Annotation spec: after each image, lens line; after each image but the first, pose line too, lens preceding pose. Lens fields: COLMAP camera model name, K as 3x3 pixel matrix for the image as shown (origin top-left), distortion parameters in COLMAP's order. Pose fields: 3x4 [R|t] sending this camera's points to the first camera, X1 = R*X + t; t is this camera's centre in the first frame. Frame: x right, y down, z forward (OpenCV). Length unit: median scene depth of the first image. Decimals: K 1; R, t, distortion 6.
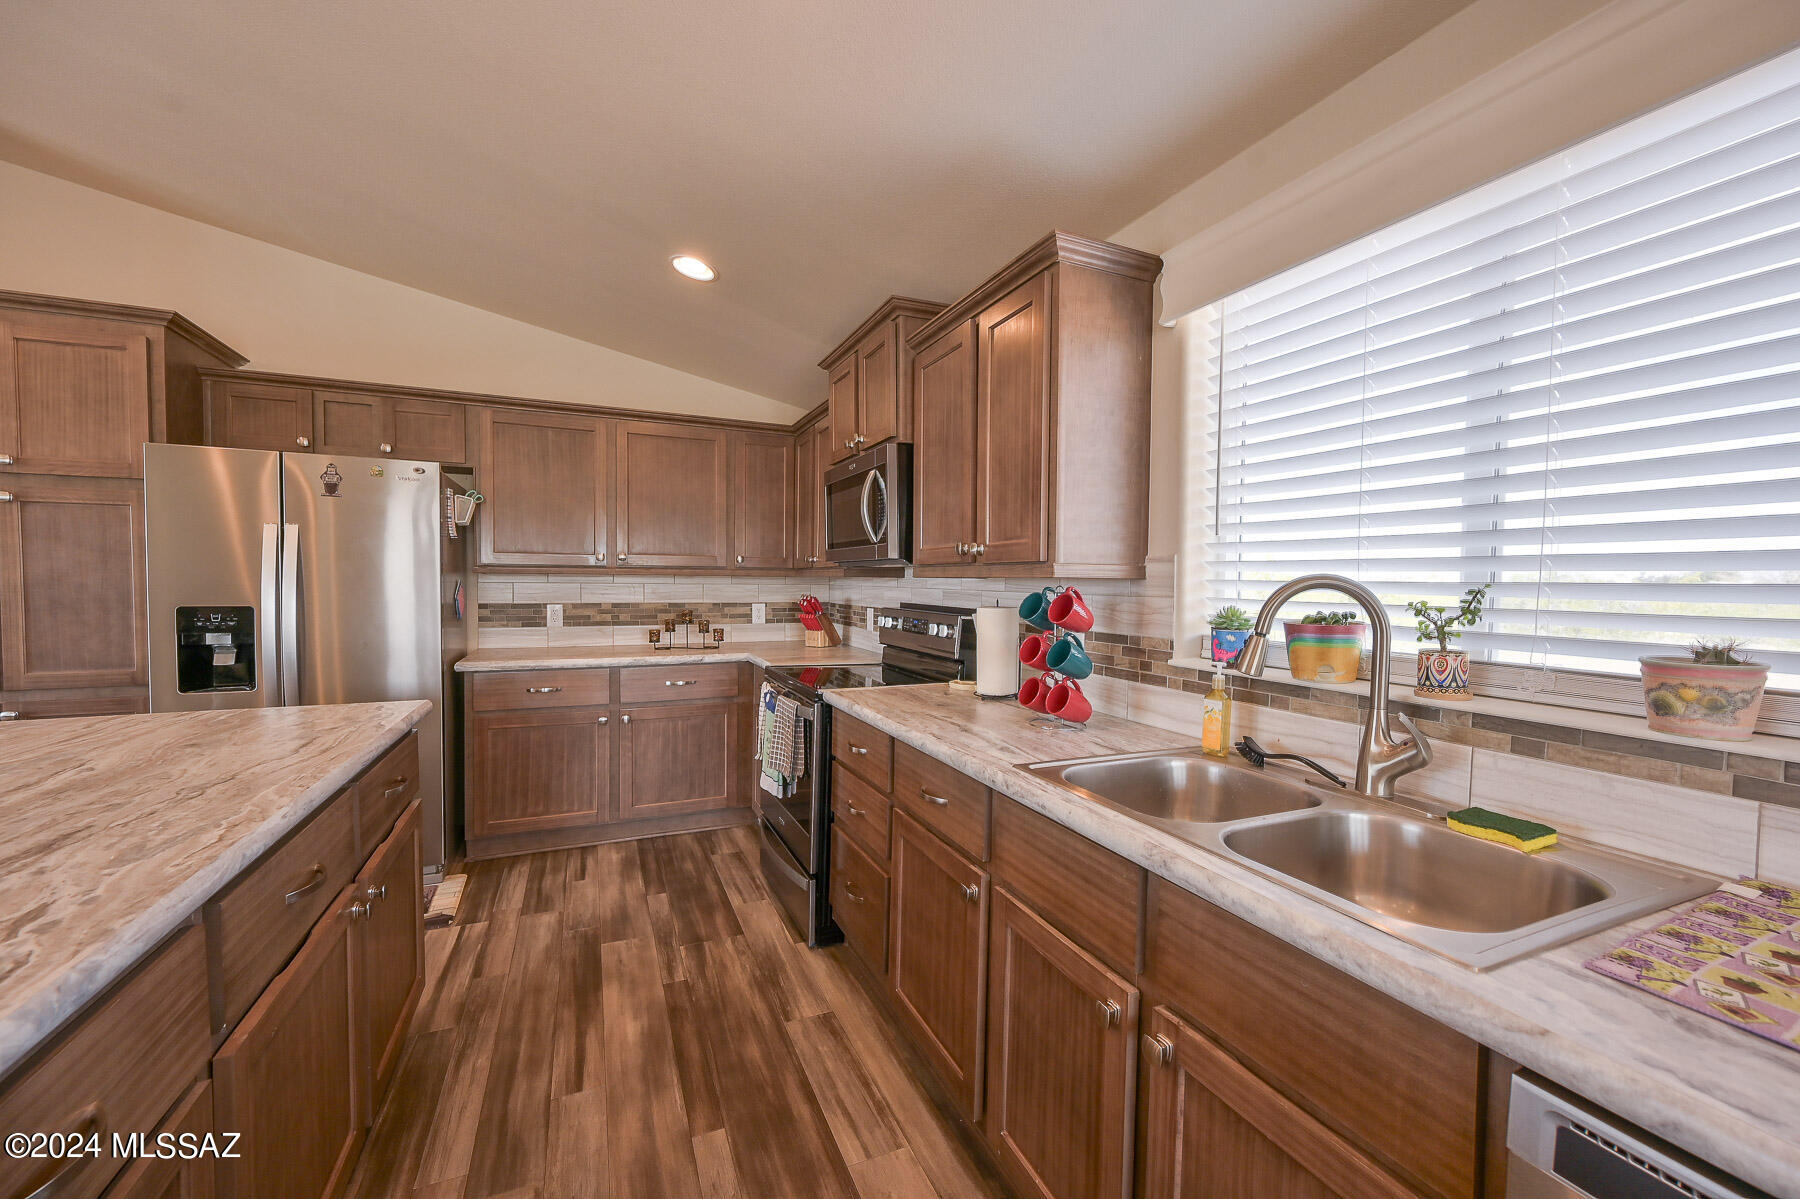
lens RADIAL K [[706.1, 0, 900.5], [0, 706.1, 603.7], [0, 0, 1]] dist [-0.004870, 0.000610]
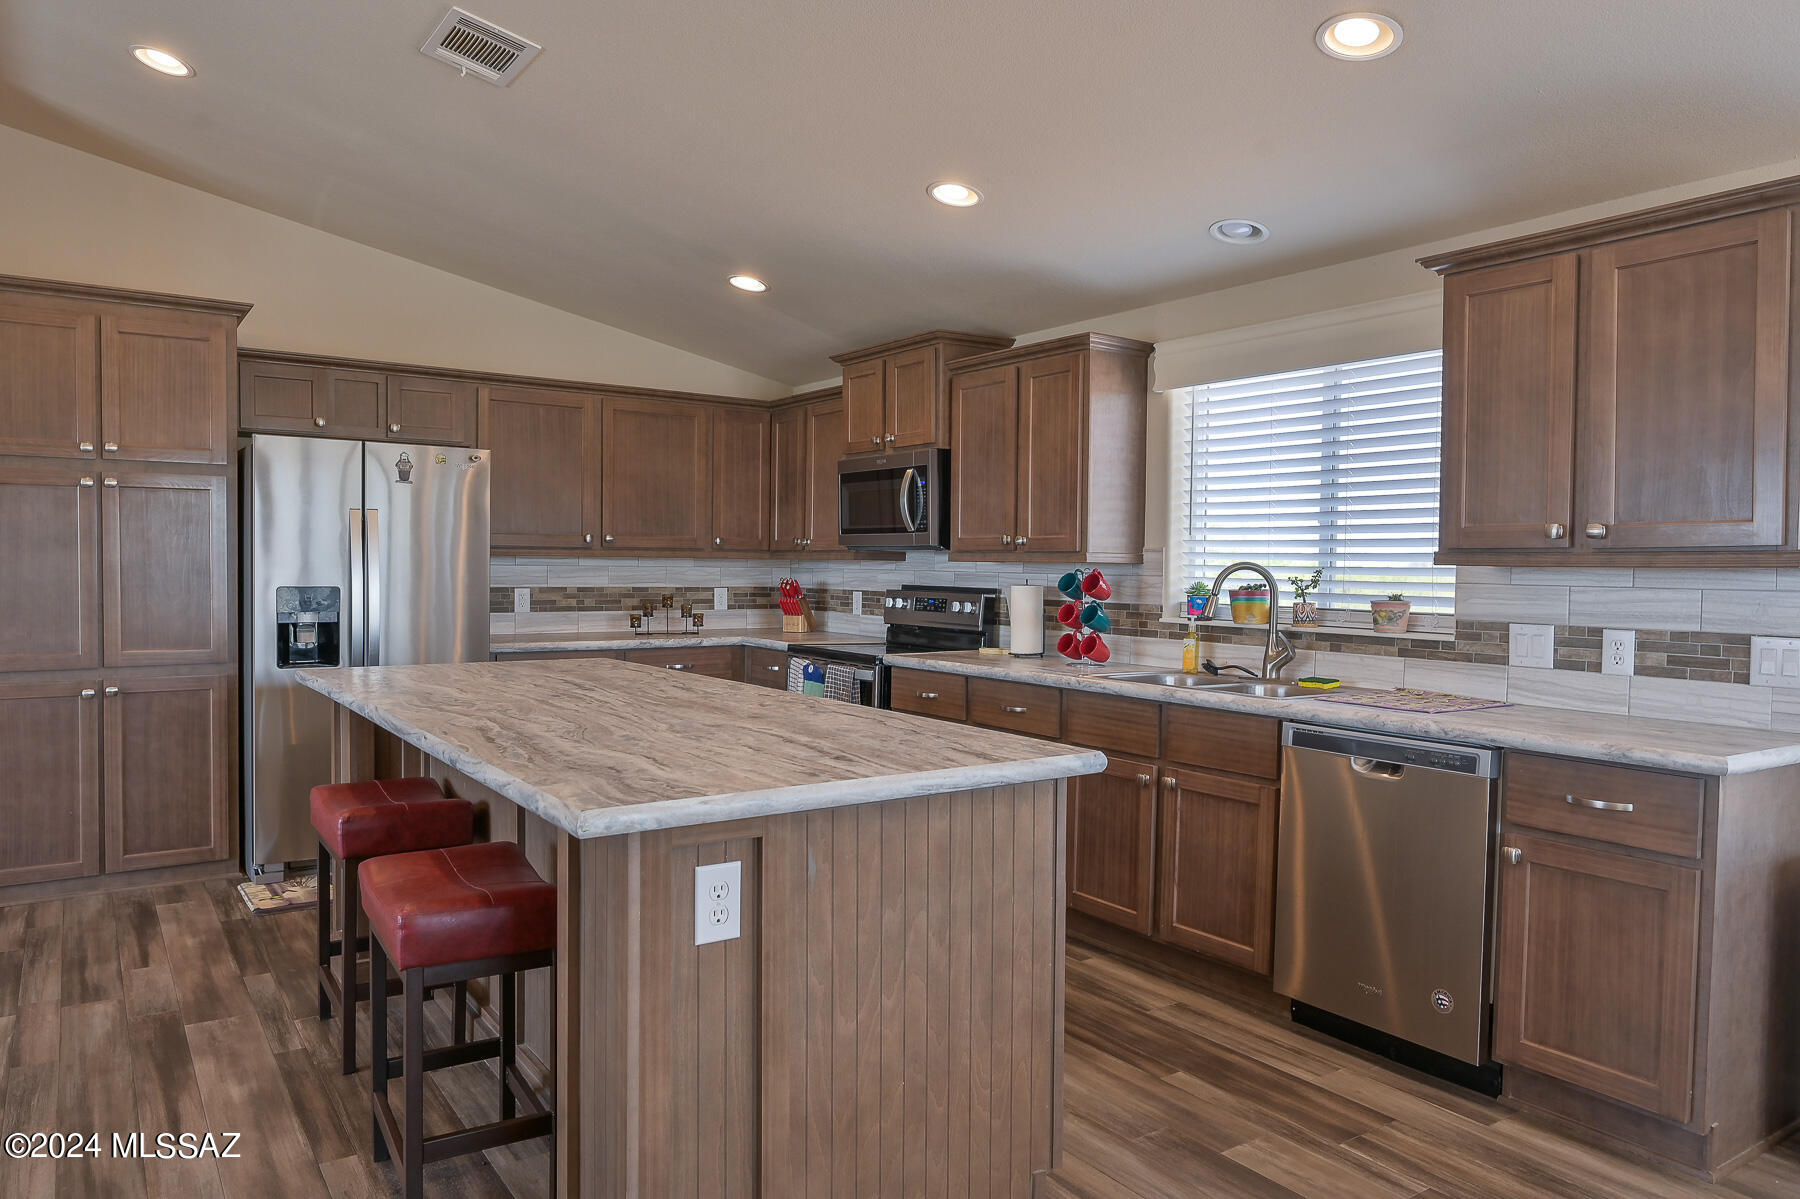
lens RADIAL K [[1189.0, 0, 899.8], [0, 1189.0, 603.0], [0, 0, 1]] dist [-0.004402, 0.000772]
pose [[0.981489, -0.004137, 0.191473, -0.435346], [0.003755, 0.999990, 0.002360, 0.026860], [-0.191481, -0.001597, 0.981495, -0.924356]]
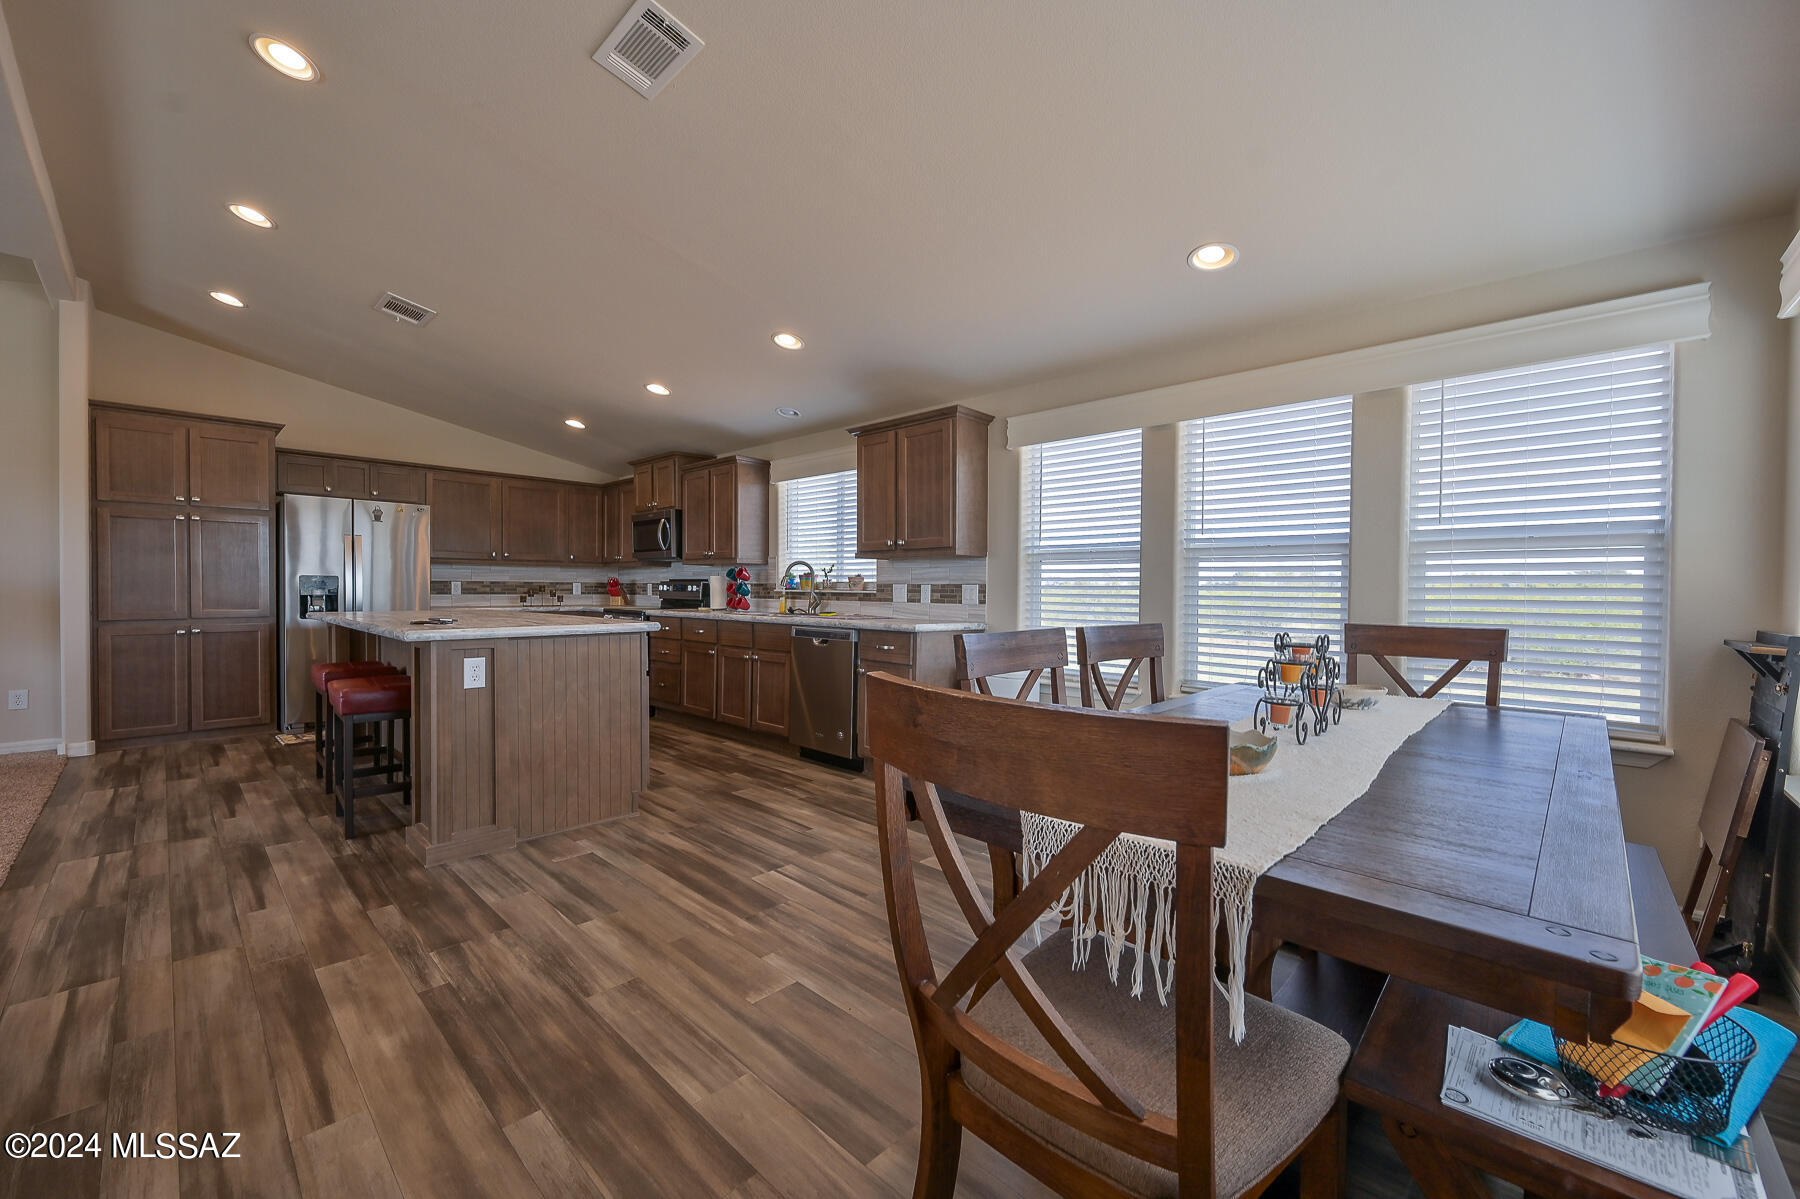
lens RADIAL K [[706.1, 0, 902.4], [0, 706.1, 602.5], [0, 0, 1]] dist [-0.004870, 0.000610]
pose [[0.922370, -0.009479, 0.386190, -0.214909], [0.013528, 0.999878, -0.007768, 0.116734], [-0.386070, 0.012389, 0.922386, -1.471975]]
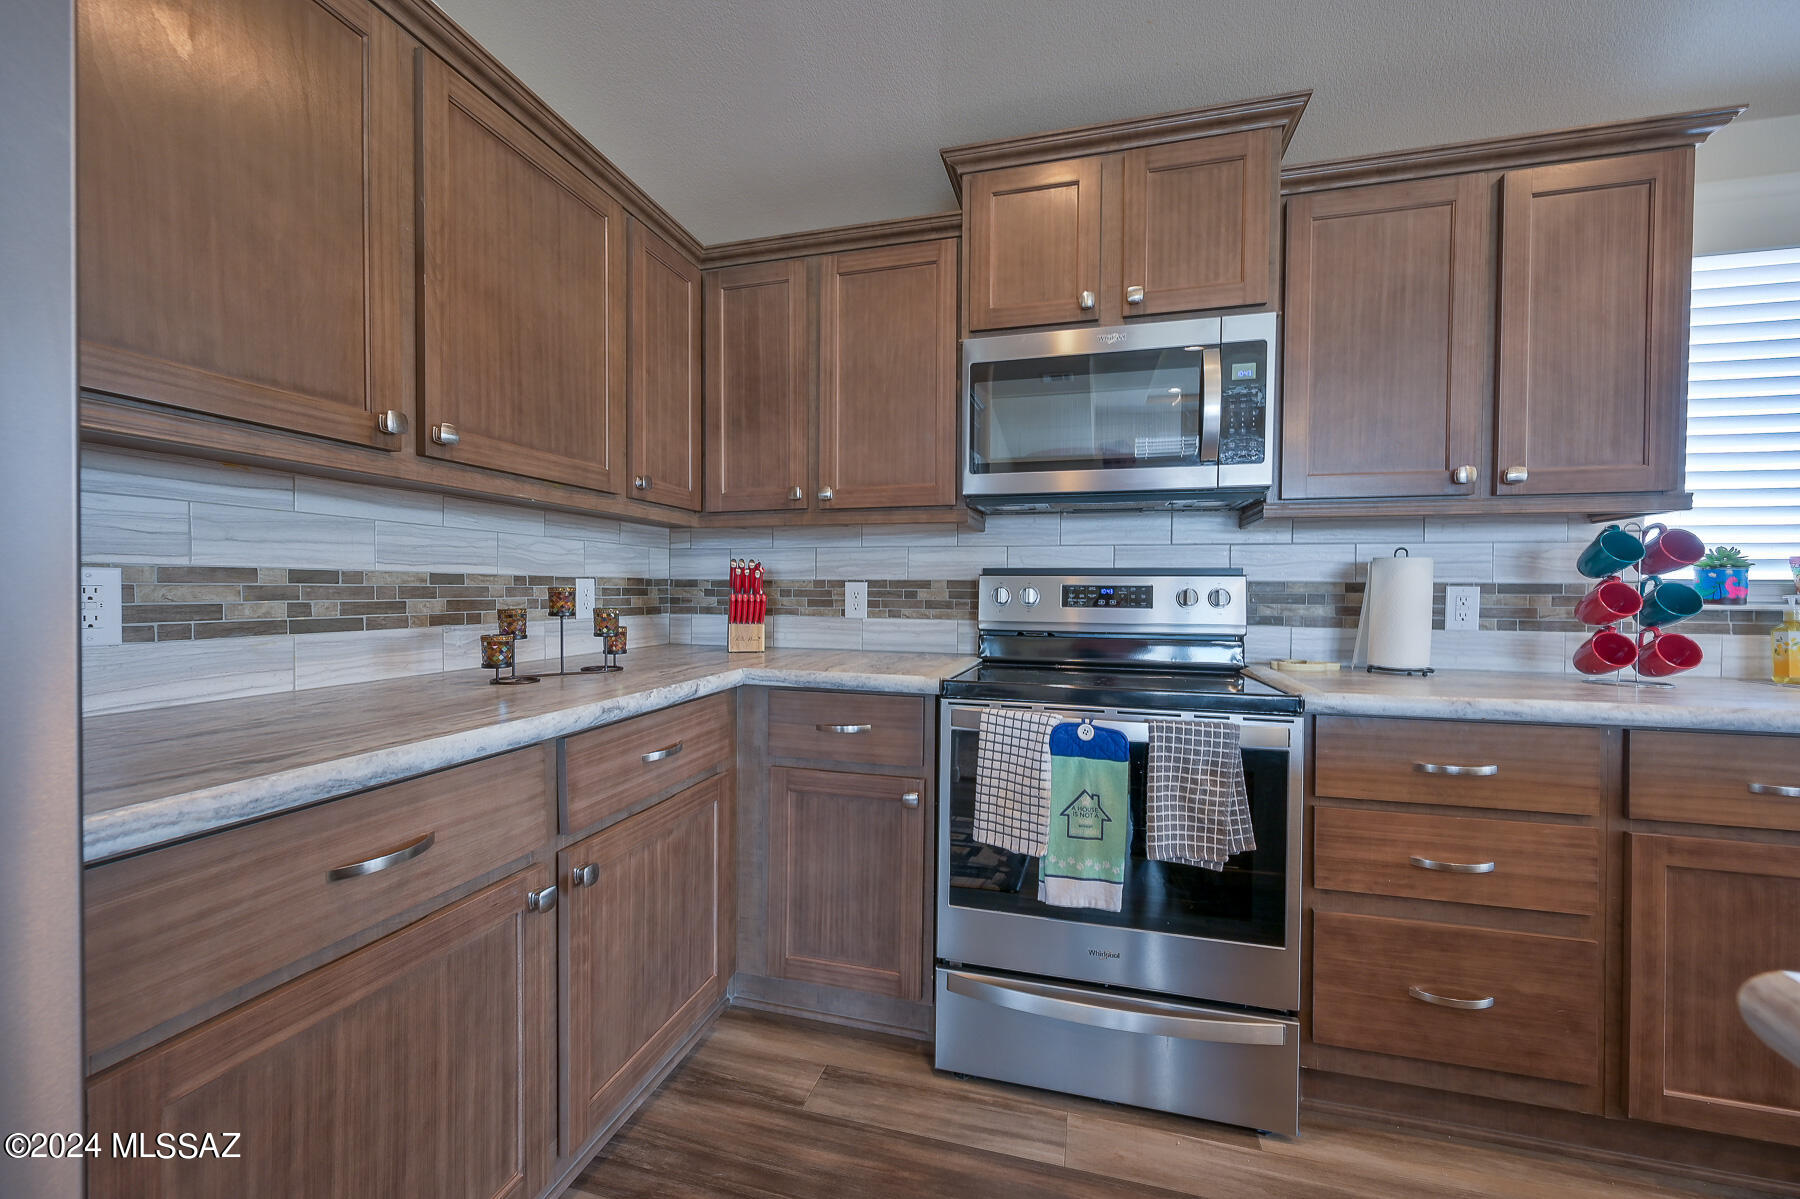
lens RADIAL K [[706.1, 0, 904.5], [0, 706.1, 603.3], [0, 0, 1]] dist [-0.004870, 0.000610]
pose [[0.630594, -0.021176, 0.775824, -0.725876], [0.024980, 0.999664, 0.006982, 0.031492], [-0.775711, 0.014978, 0.630911, 0.819835]]
